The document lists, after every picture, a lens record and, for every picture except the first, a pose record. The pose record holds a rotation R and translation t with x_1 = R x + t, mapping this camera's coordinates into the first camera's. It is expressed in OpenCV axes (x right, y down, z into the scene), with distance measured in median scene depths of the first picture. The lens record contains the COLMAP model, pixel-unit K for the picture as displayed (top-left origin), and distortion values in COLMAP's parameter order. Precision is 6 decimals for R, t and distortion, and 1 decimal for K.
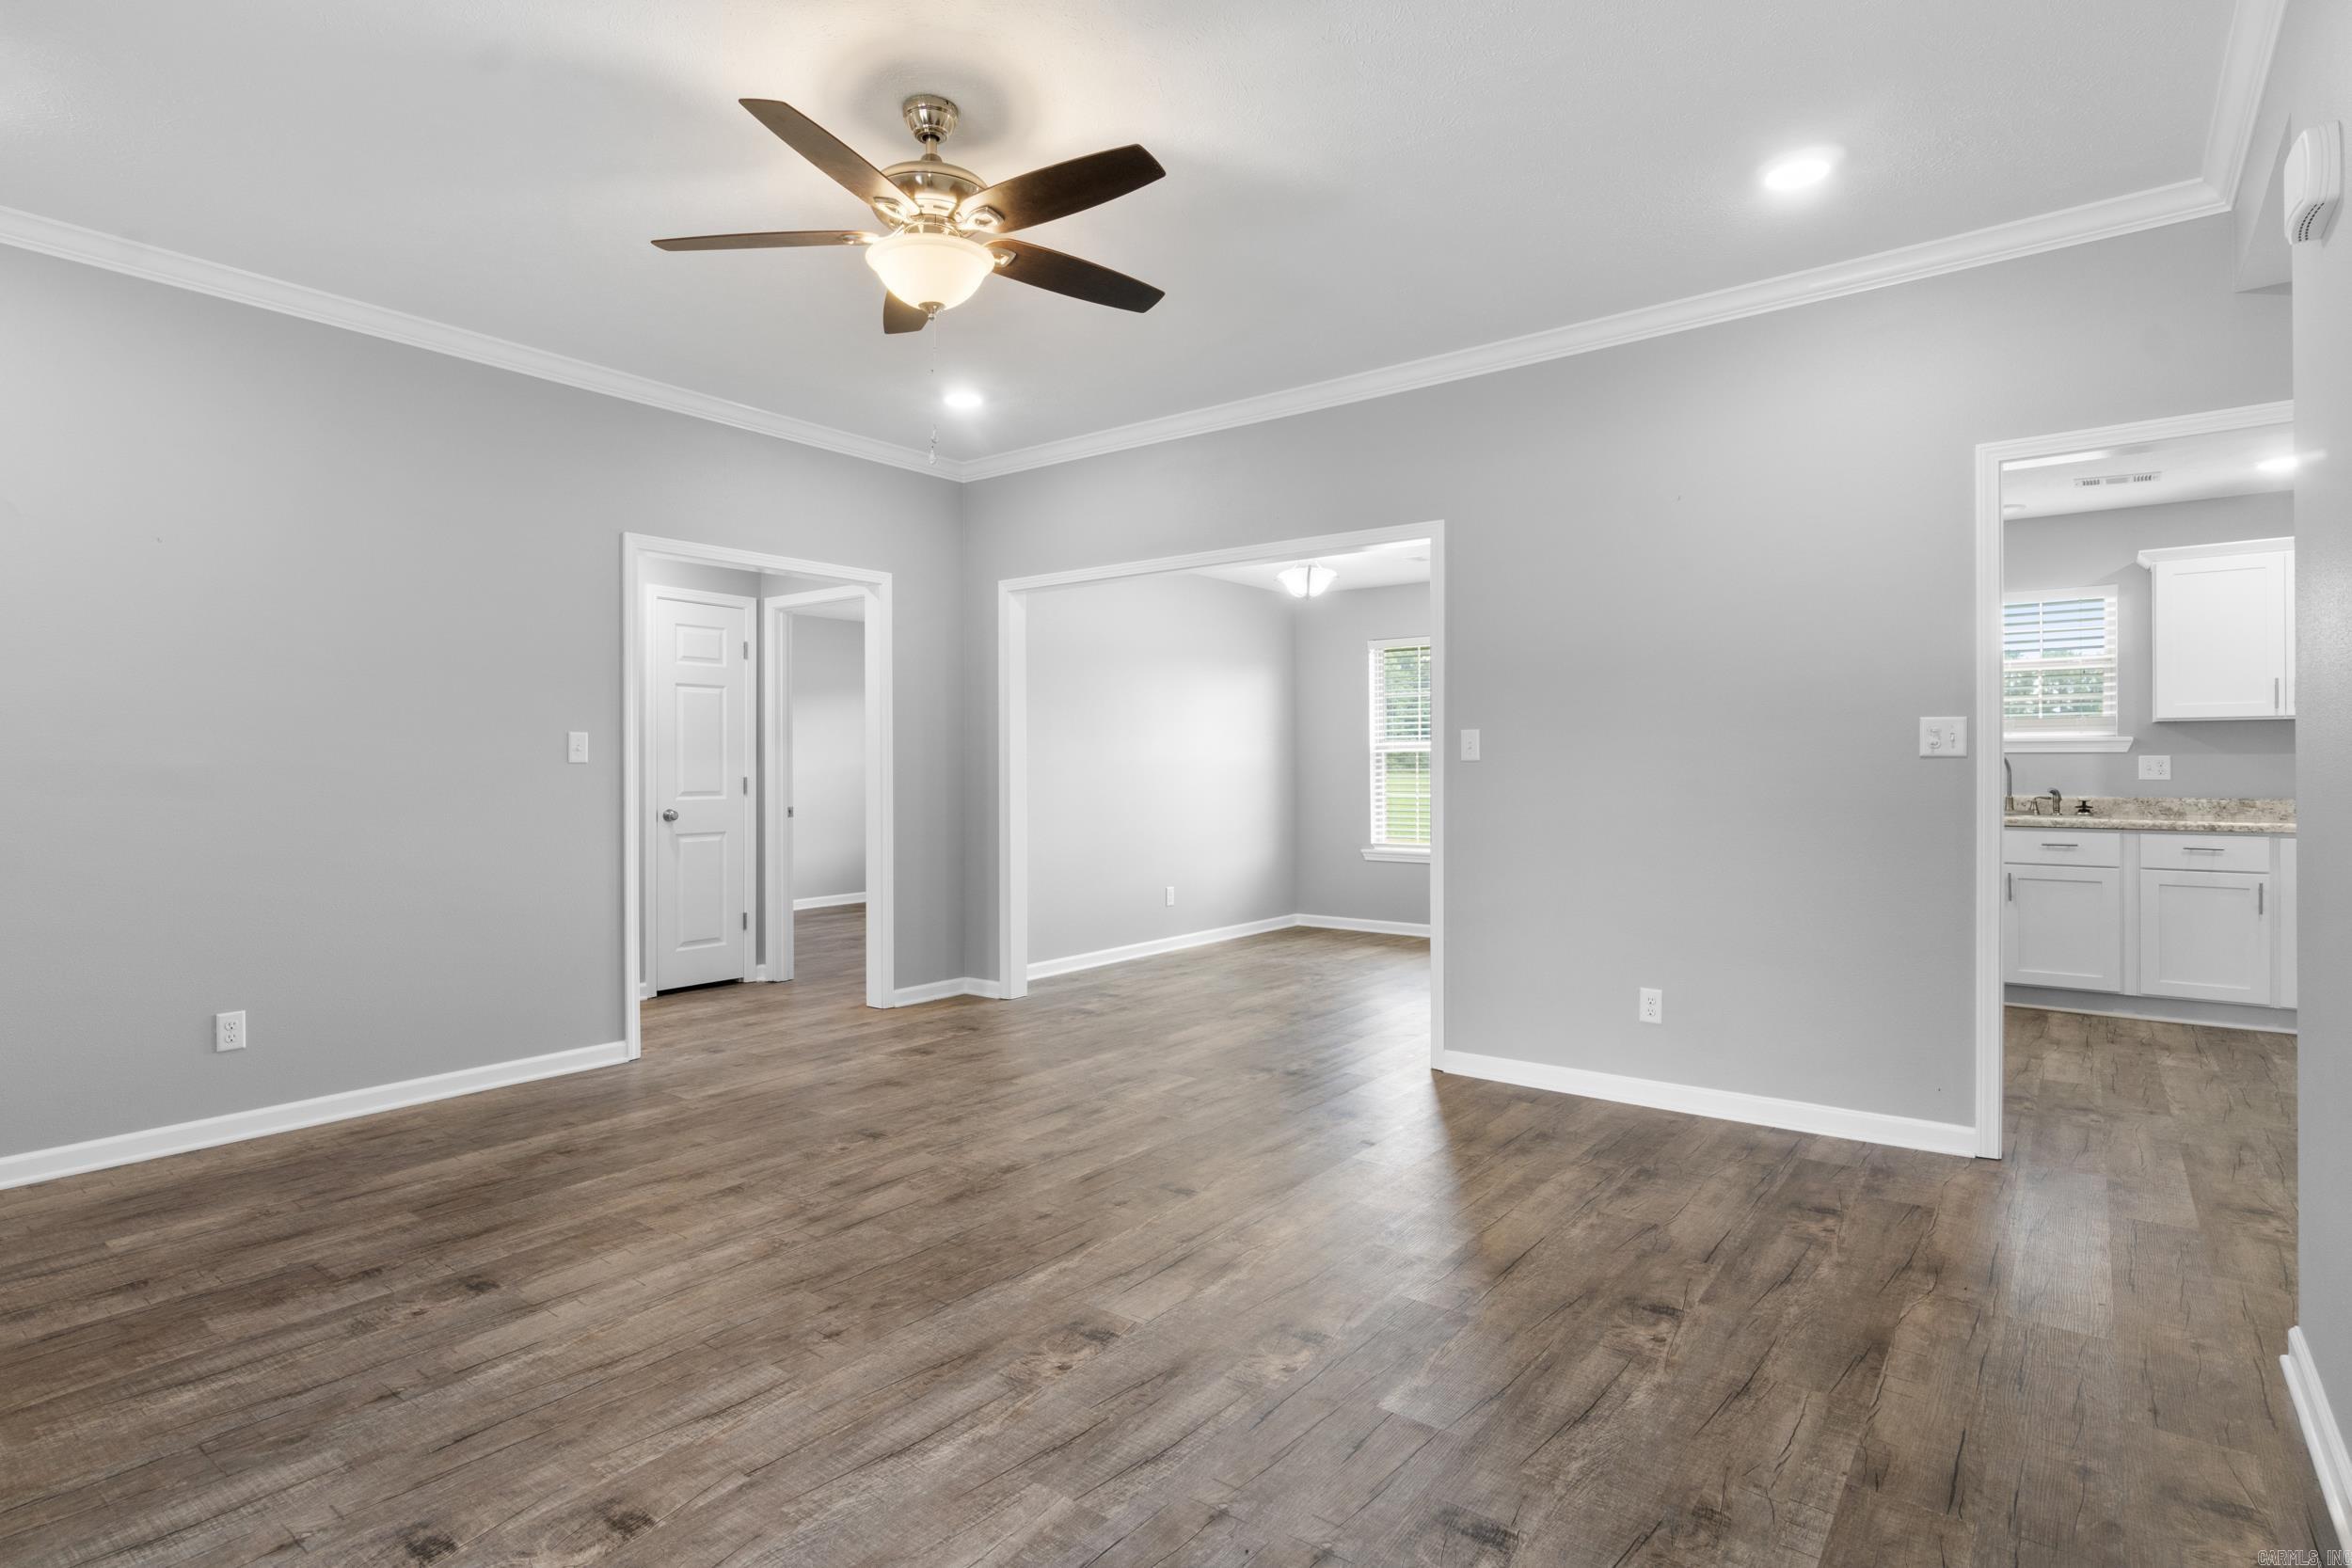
lens RADIAL K [[1203.6, 0, 1126.5], [0, 1203.6, 750.7], [0, 0, 1]] dist [-0.005115, -0.001040]
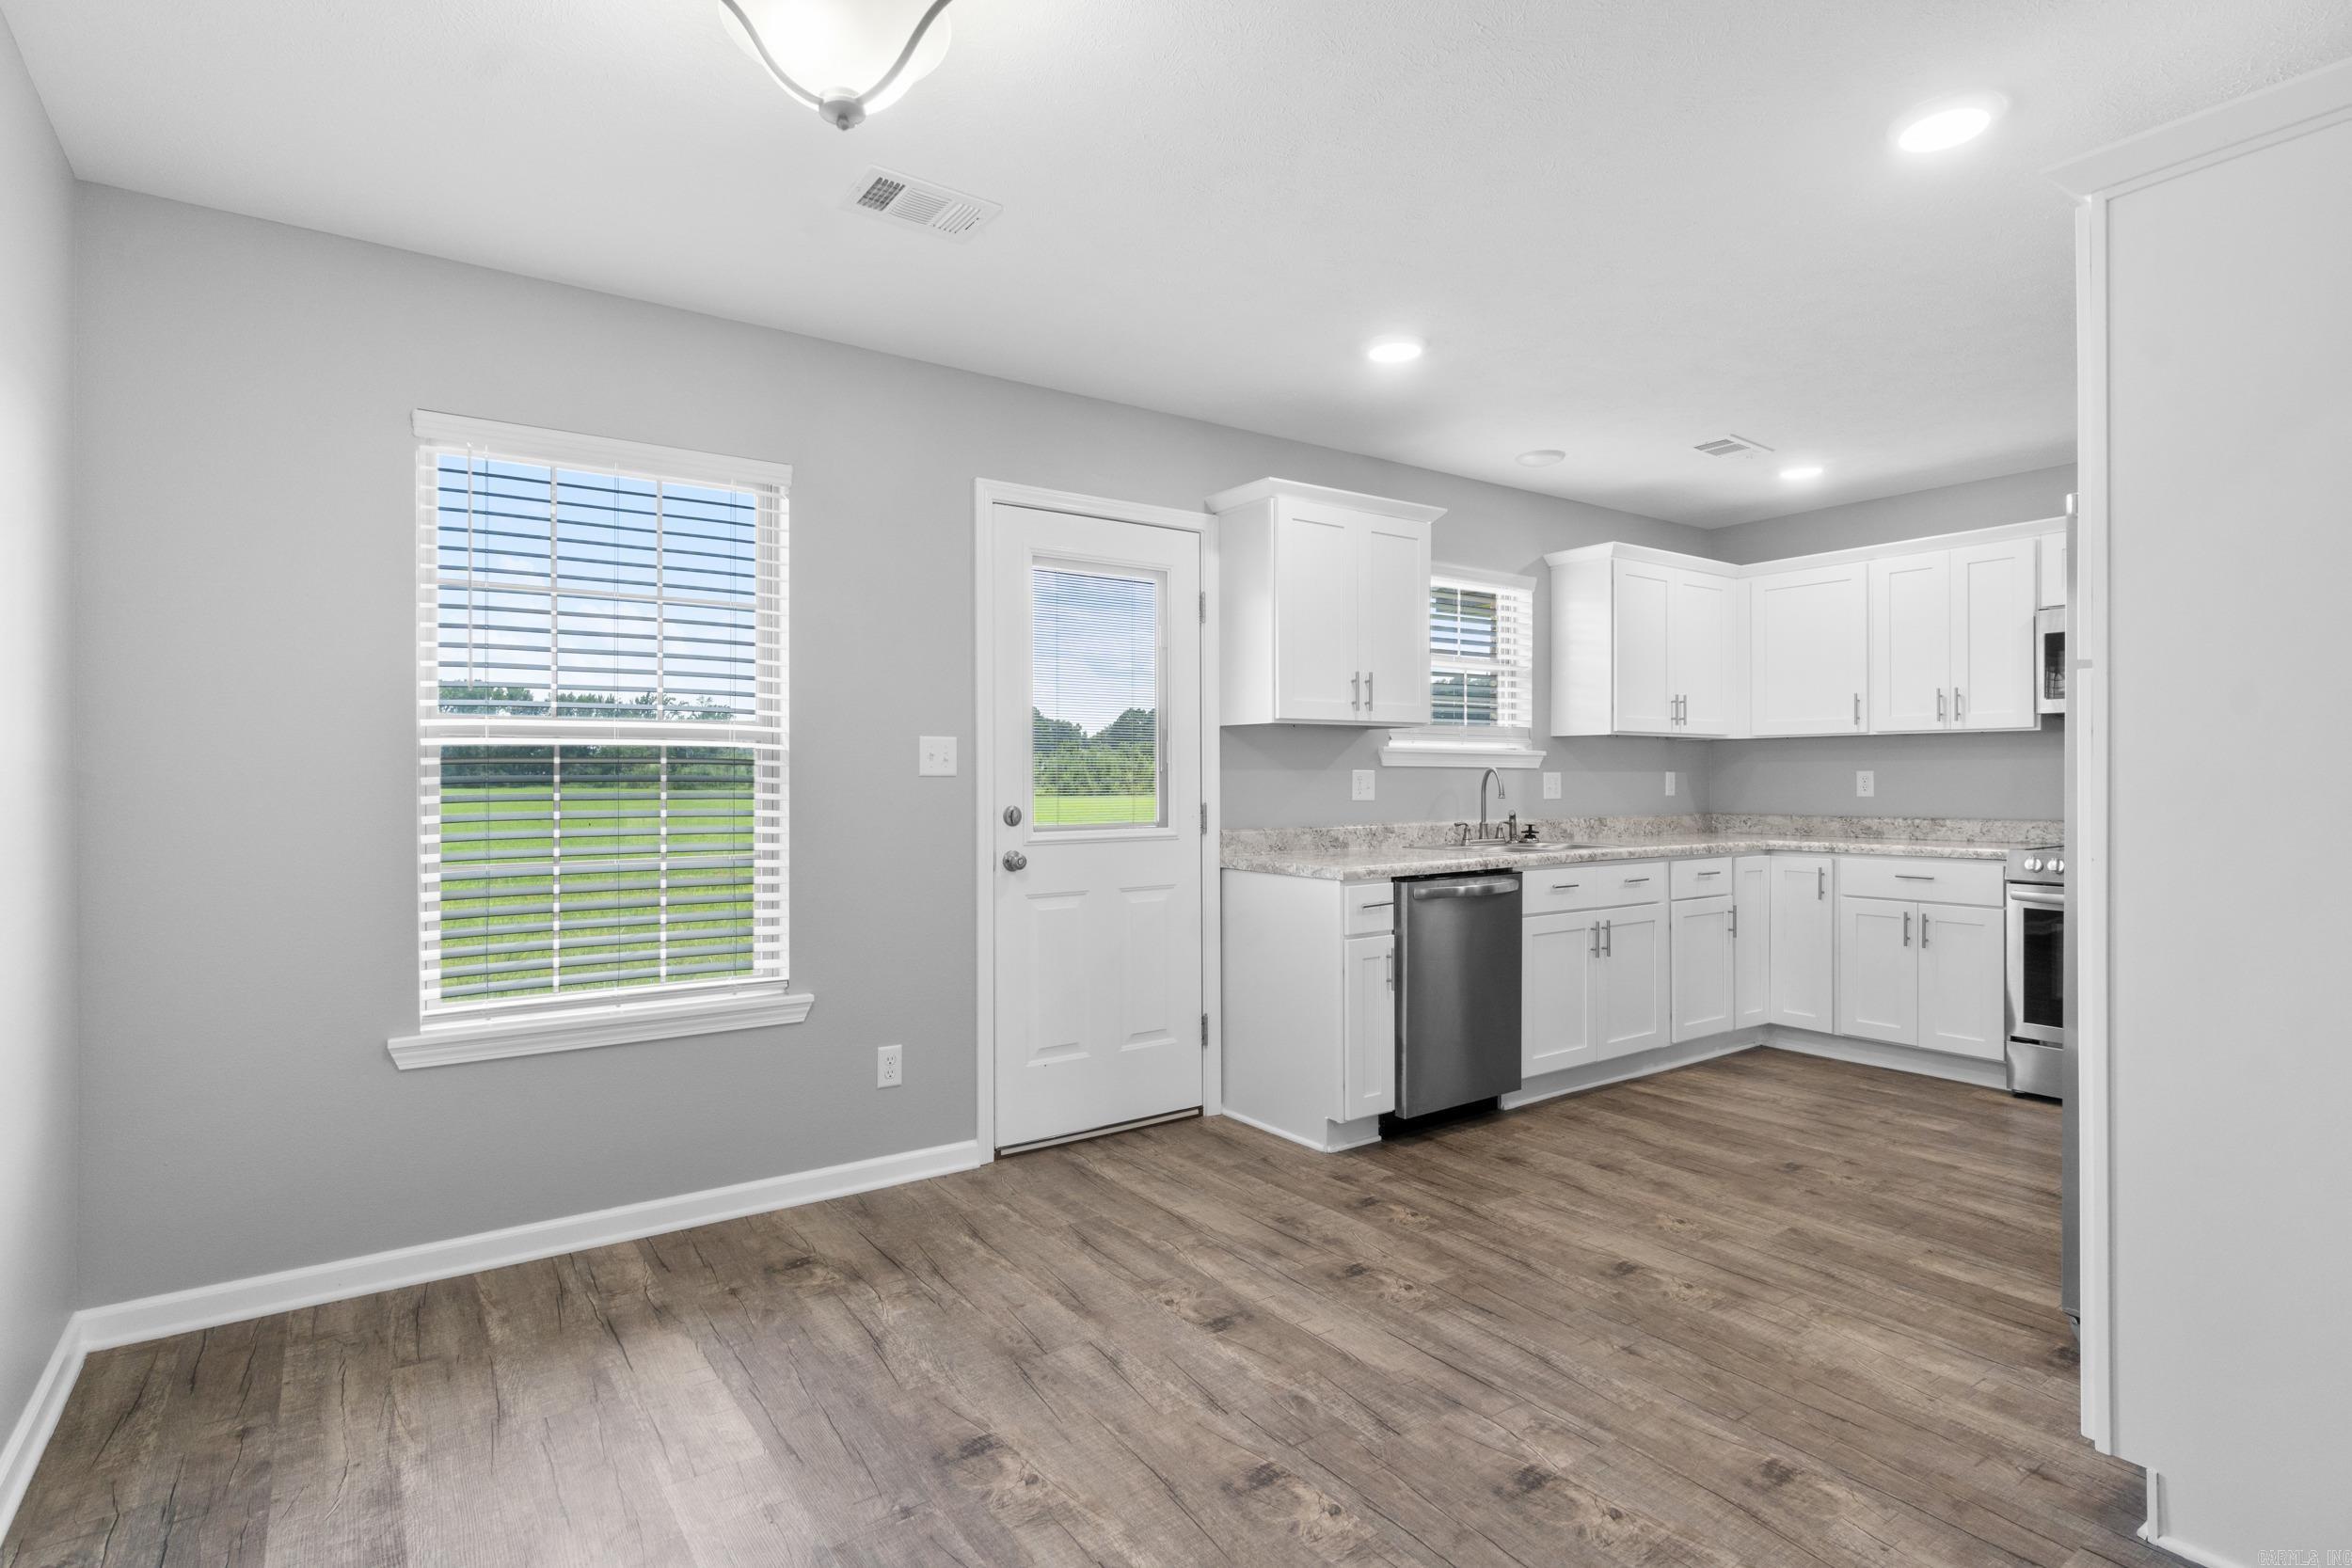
lens RADIAL K [[1179.9, 0, 1160.6], [0, 1179.9, 773.5], [0, 0, 1]] dist [-0.002398, 0.000225]
pose [[0.273661, 0.007650, 0.961796, -0.128345], [-0.012712, 0.999910, -0.004337, 0.020381], [-0.961742, -0.011039, 0.273734, 1.694143]]
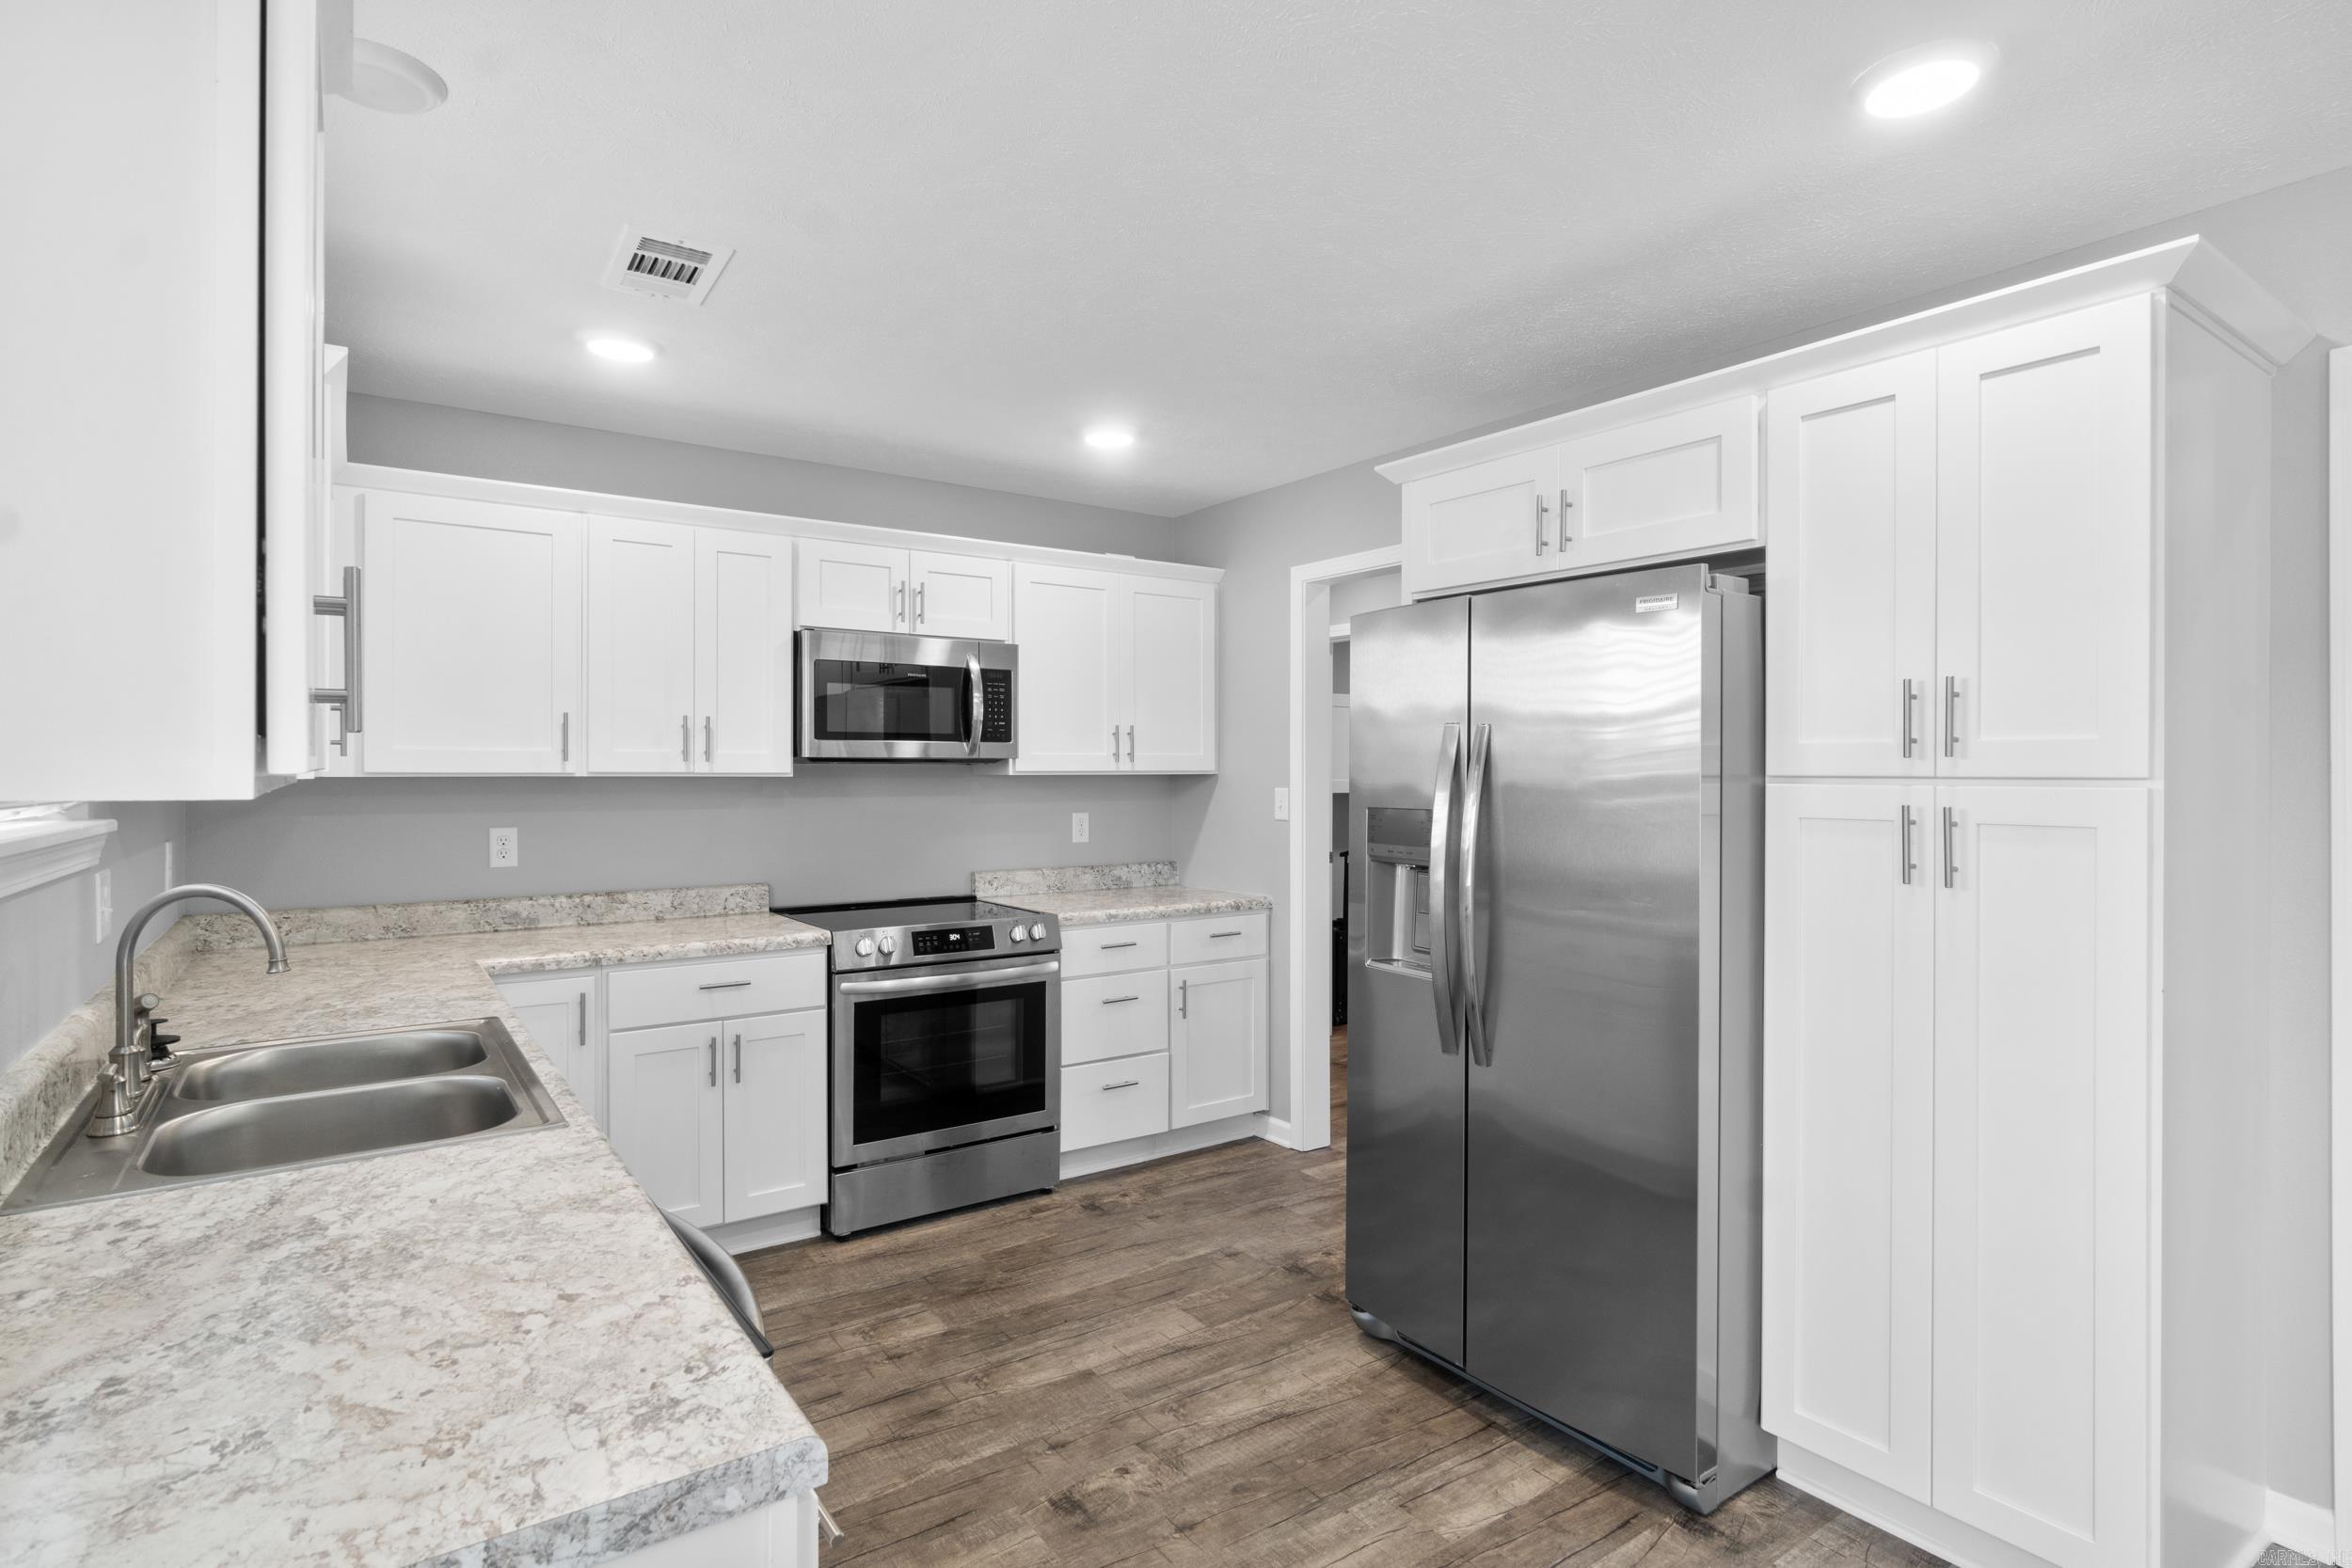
lens RADIAL K [[1179.9, 0, 1160.6], [0, 1179.9, 773.5], [0, 0, 1]] dist [-0.002398, 0.000225]
pose [[-0.961076, 0.003103, 0.276267, 0.753595], [-0.000408, 0.999920, -0.012652, -0.033186], [-0.276284, -0.012272, -0.960998, 2.030445]]
